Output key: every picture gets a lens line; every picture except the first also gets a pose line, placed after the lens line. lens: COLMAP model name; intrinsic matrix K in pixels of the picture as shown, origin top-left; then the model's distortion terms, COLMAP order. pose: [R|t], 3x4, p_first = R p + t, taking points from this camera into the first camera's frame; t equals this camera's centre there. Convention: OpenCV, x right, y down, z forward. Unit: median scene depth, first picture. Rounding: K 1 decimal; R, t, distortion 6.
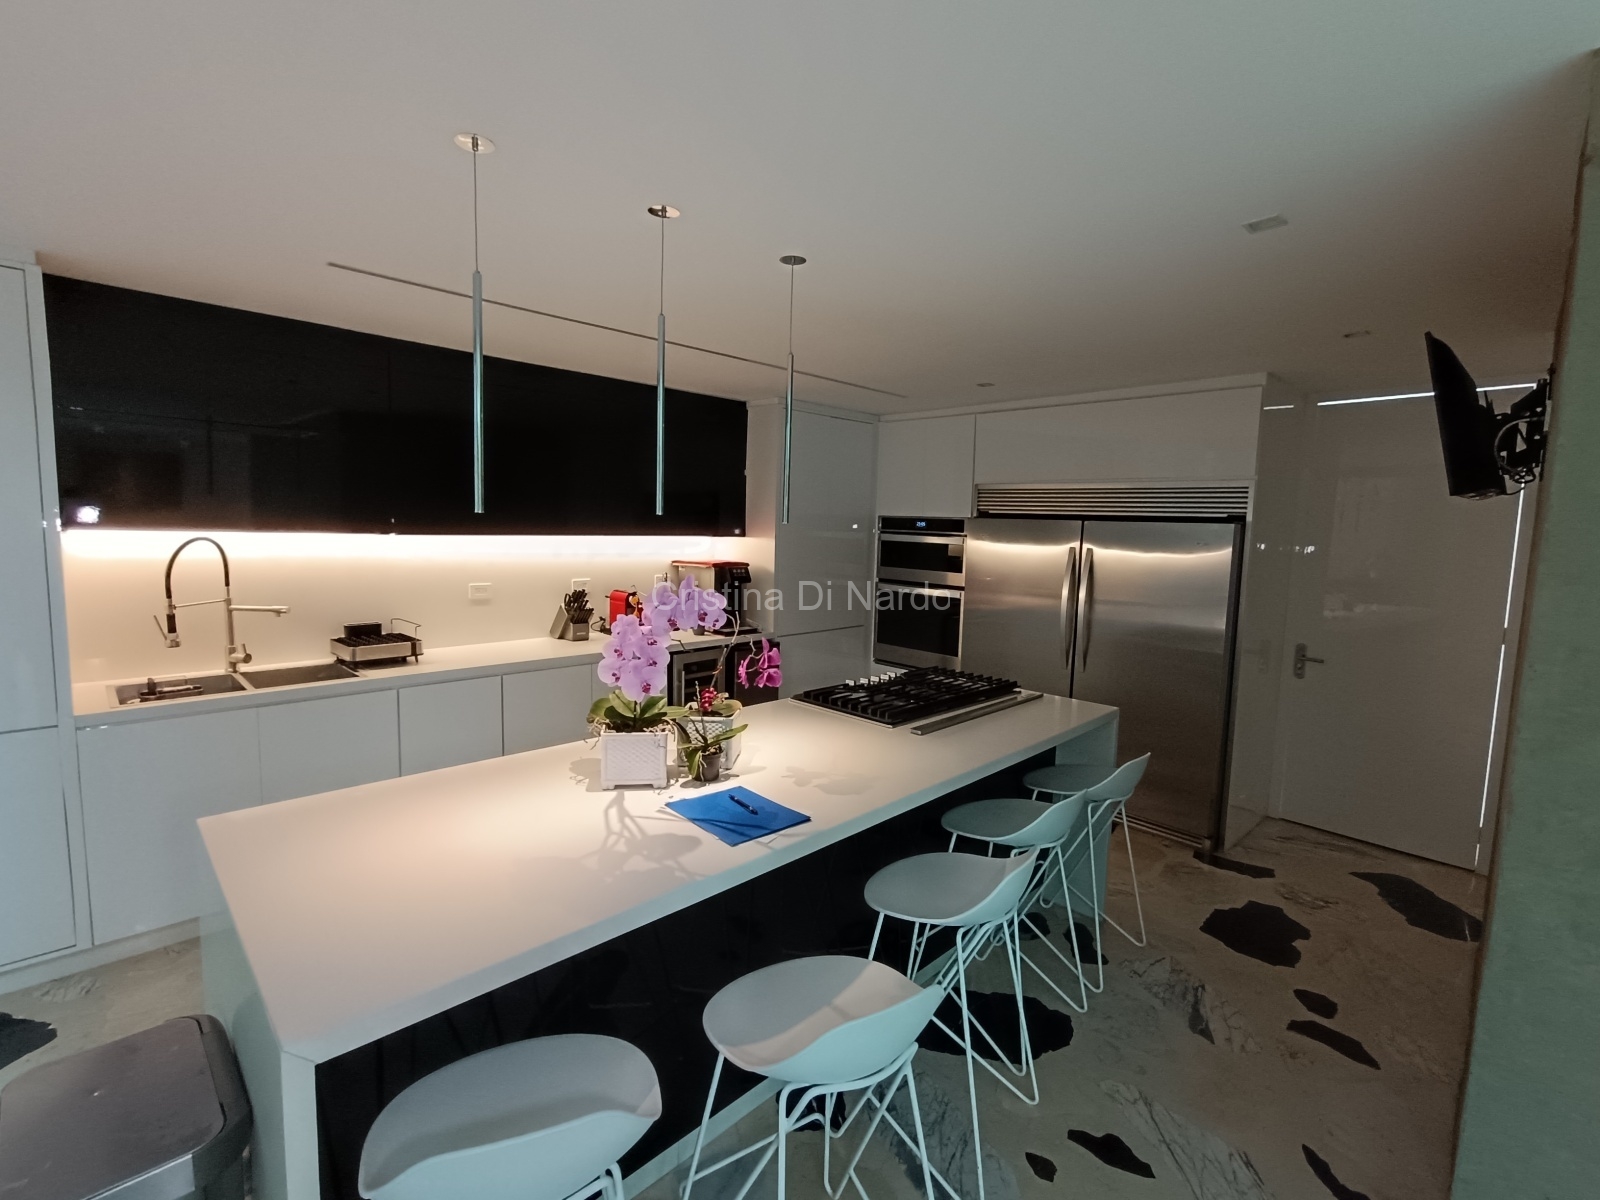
lens RADIAL K [[733.5, 0, 801.4], [0, 733.5, 597.6], [0, 0, 1]] dist [-0.017056, 0.011844]
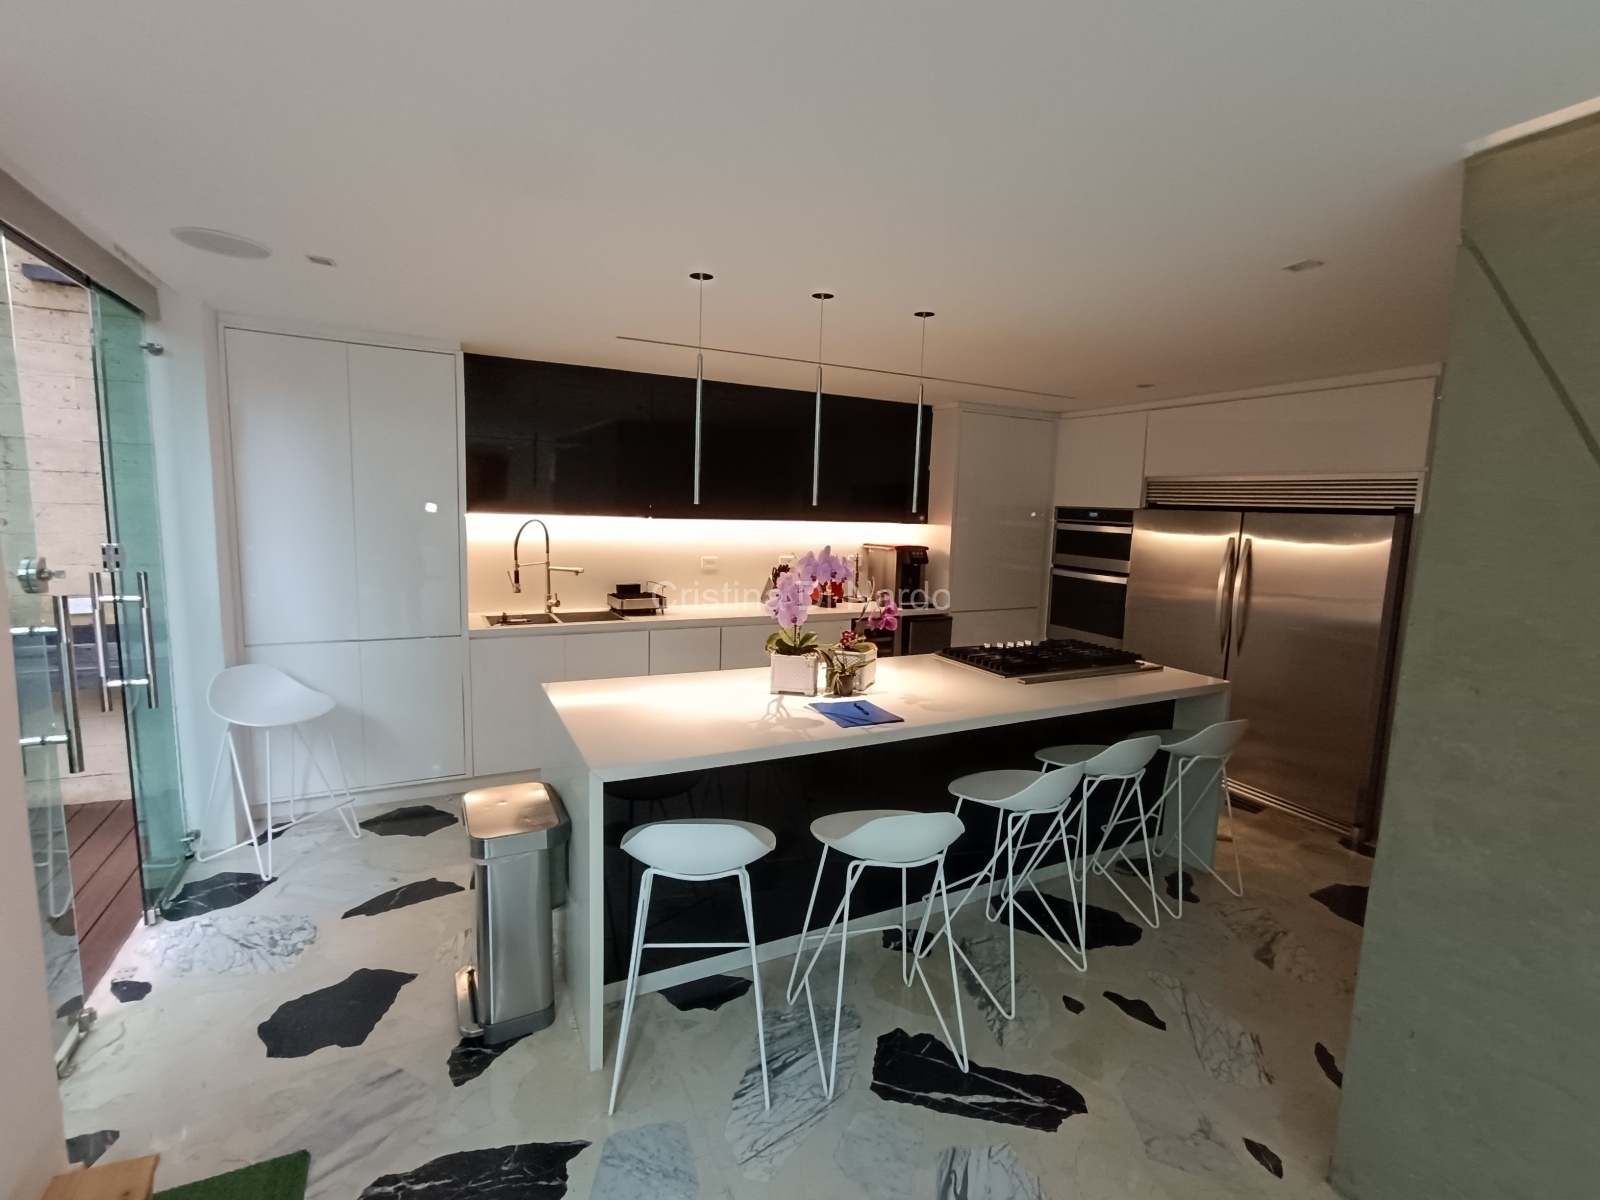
lens RADIAL K [[739.9, 0, 795.3], [0, 739.9, 589.7], [0, 0, 1]] dist [-0.047250, 0.036407]
pose [[0.949391, 0.038432, -0.311736, 0.139651], [-0.037535, 0.999256, 0.008878, 0.025438], [0.311845, 0.003273, 0.950127, -0.237979]]
